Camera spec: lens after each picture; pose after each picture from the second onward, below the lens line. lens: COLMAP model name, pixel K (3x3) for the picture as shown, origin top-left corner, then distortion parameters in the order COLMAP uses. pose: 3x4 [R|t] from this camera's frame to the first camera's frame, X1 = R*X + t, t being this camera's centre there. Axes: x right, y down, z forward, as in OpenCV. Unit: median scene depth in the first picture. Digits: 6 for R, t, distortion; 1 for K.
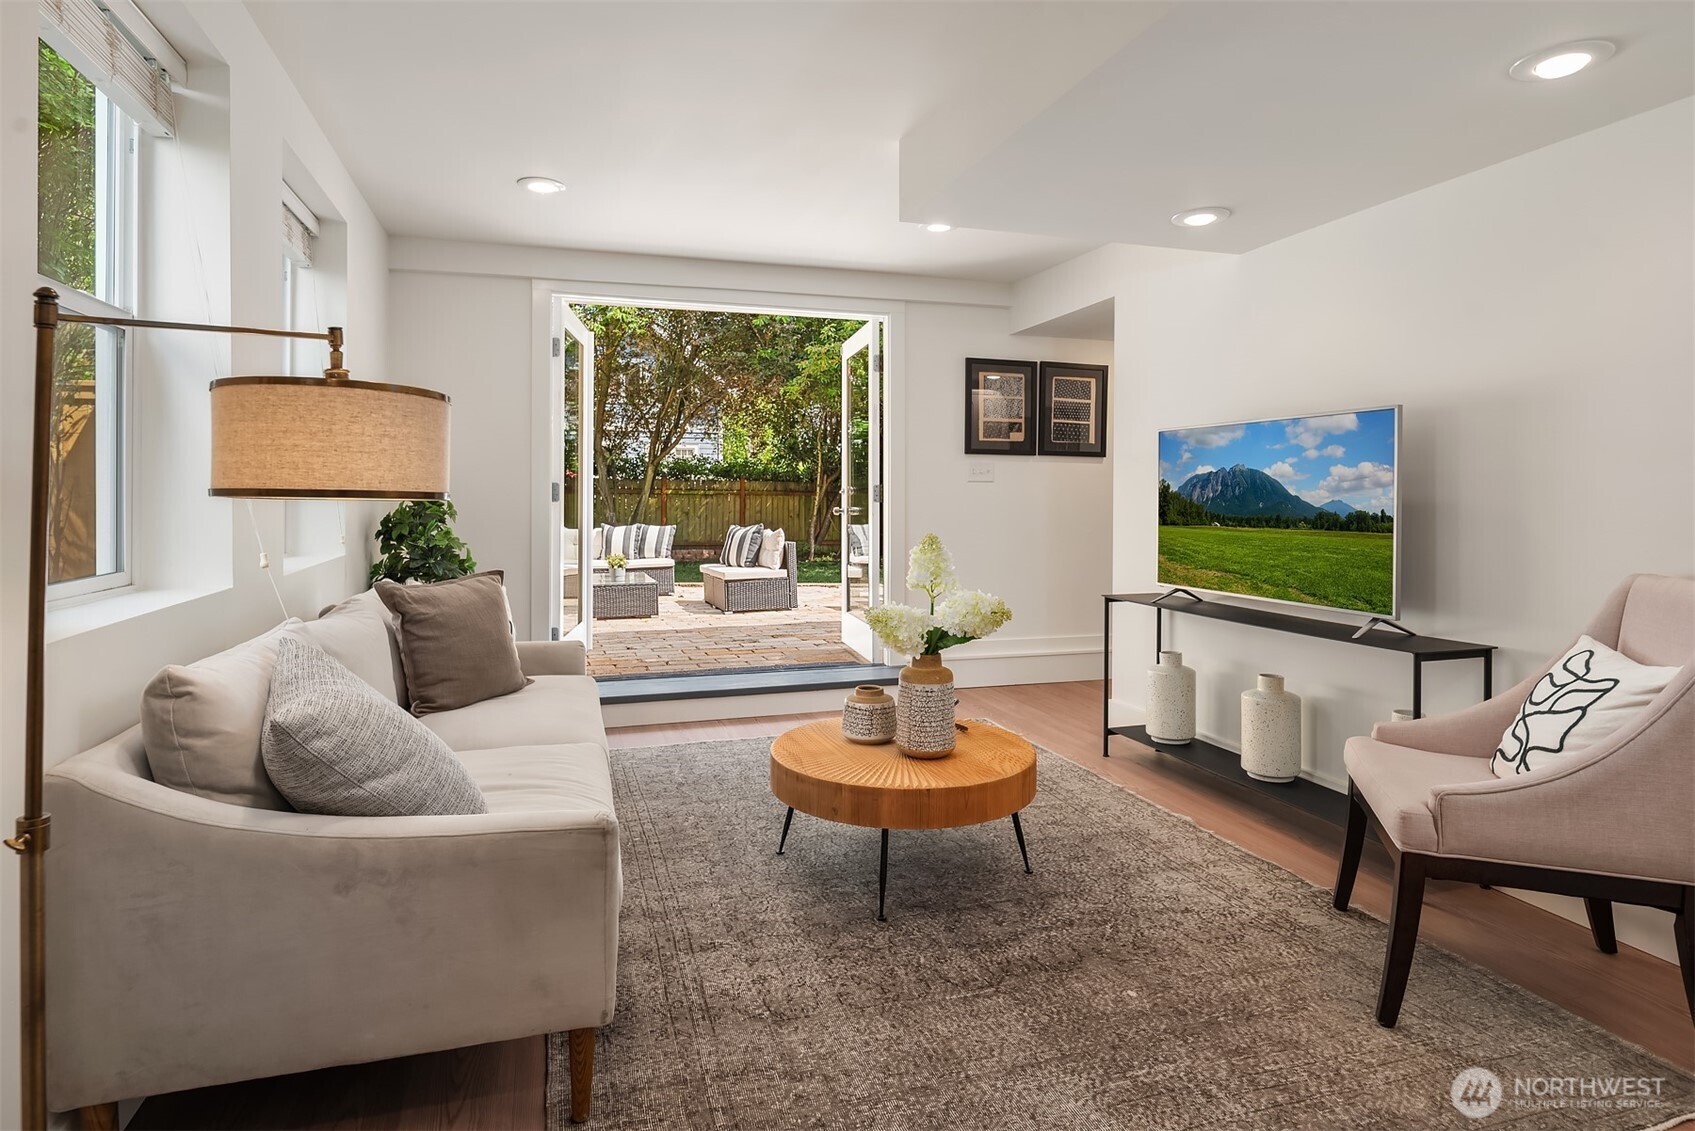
lens RADIAL K [[911.8, 0, 844.5], [0, 911.8, 517.6], [0, 0, 1]] dist [-0.004442, -0.000342]
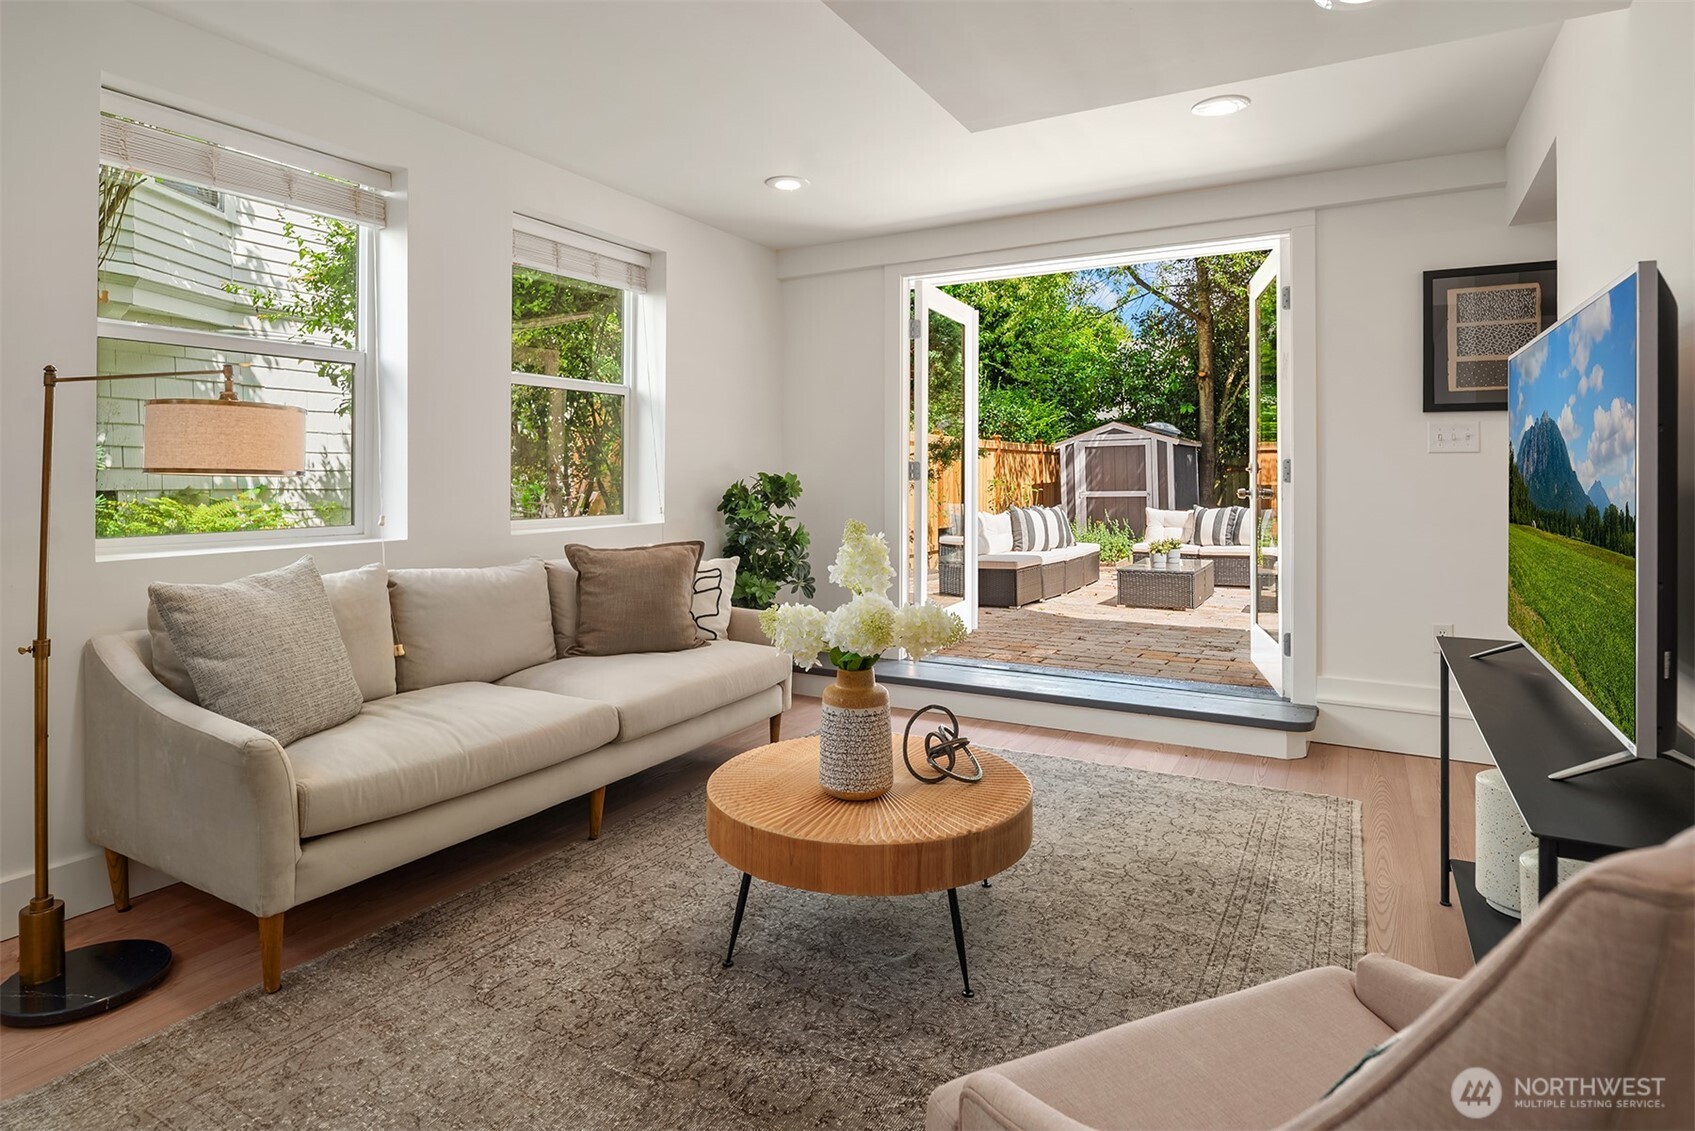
lens RADIAL K [[917.3, 0, 843.2], [0, 917.3, 473.2], [0, 0, 1]] dist [-0.004404, -0.000957]
pose [[0.685164, -0.003282, -0.728382, 0.633037], [-0.015597, 0.999694, -0.019176, -0.007844], [0.728222, 0.024499, 0.684903, 0.400747]]
